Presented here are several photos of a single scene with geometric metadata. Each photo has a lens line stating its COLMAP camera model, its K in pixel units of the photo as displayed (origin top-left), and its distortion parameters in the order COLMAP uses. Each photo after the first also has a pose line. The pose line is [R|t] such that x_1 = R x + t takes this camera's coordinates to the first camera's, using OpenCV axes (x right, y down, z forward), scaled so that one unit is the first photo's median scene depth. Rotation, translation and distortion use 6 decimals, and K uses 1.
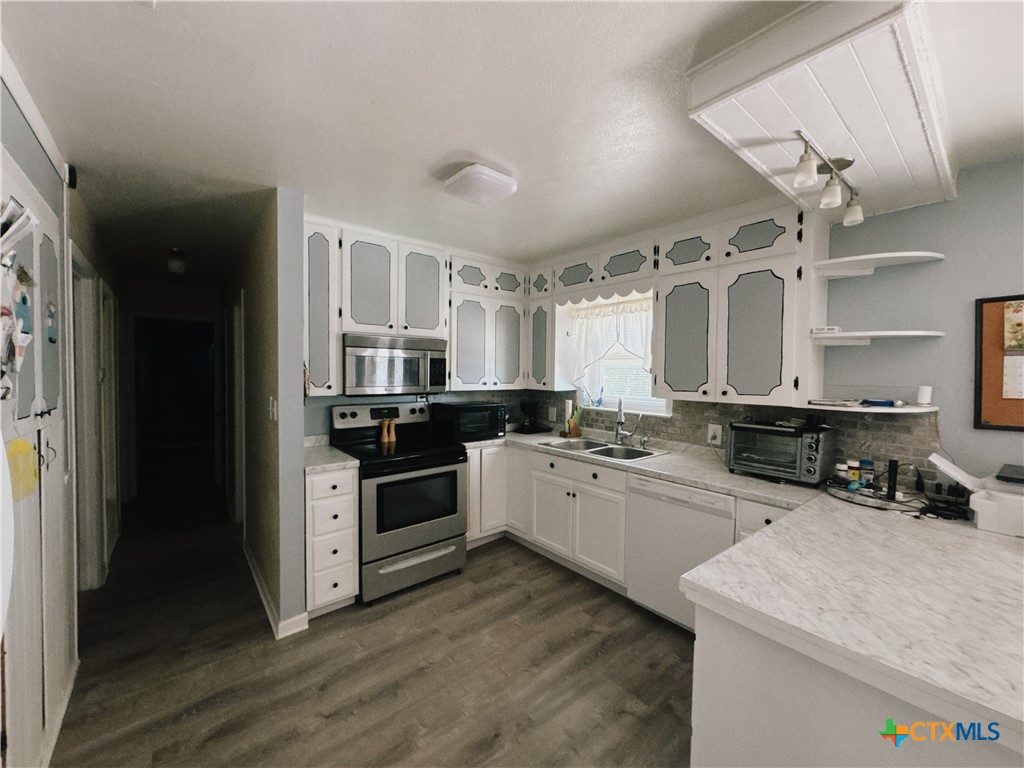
lens RADIAL K [[406.4, 0, 512.0], [0, 406.4, 384.0], [0, 0, 1]] dist [0.000467, -0.000172]
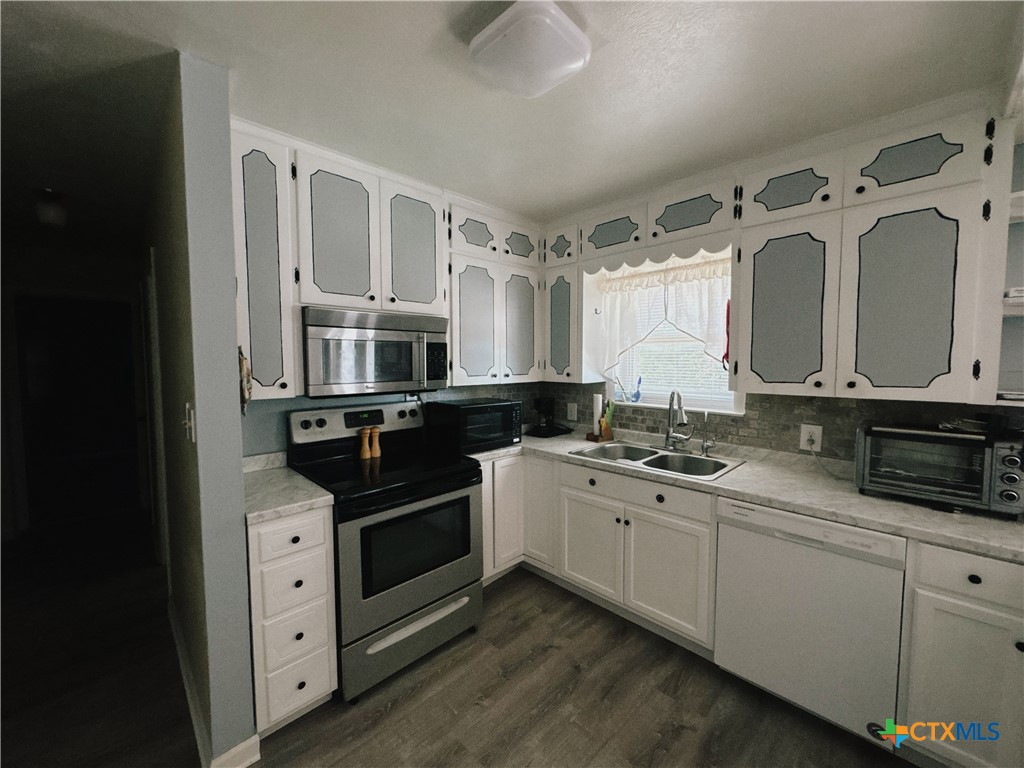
lens RADIAL K [[406.4, 0, 512.0], [0, 406.4, 384.0], [0, 0, 1]] dist [0.000467, -0.000172]
pose [[0.996588, -0.017853, 0.080583, -0.114764], [0.015709, 0.999508, 0.027161, -0.006610], [-0.081029, -0.025802, 0.996378, 0.270814]]
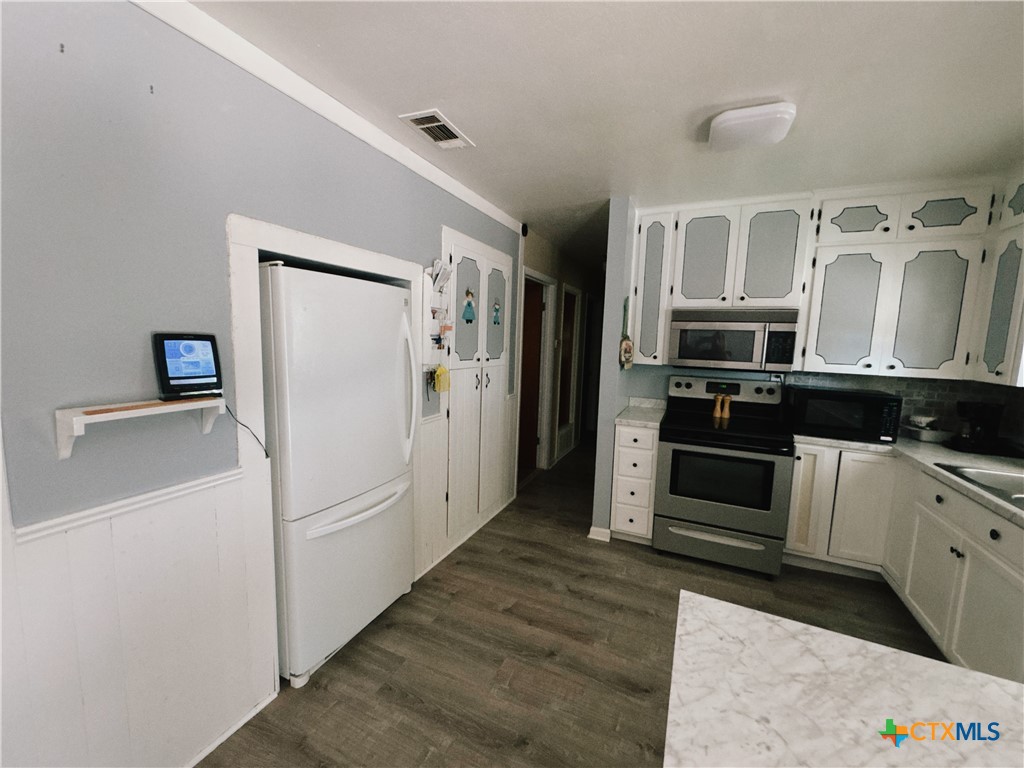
lens RADIAL K [[406.4, 0, 512.0], [0, 406.4, 384.0], [0, 0, 1]] dist [0.000467, -0.000172]
pose [[0.431613, 0.107089, -0.895680, 0.376432], [-0.054930, 0.994206, 0.092399, -0.001009], [0.900385, 0.009319, 0.434994, 0.125261]]
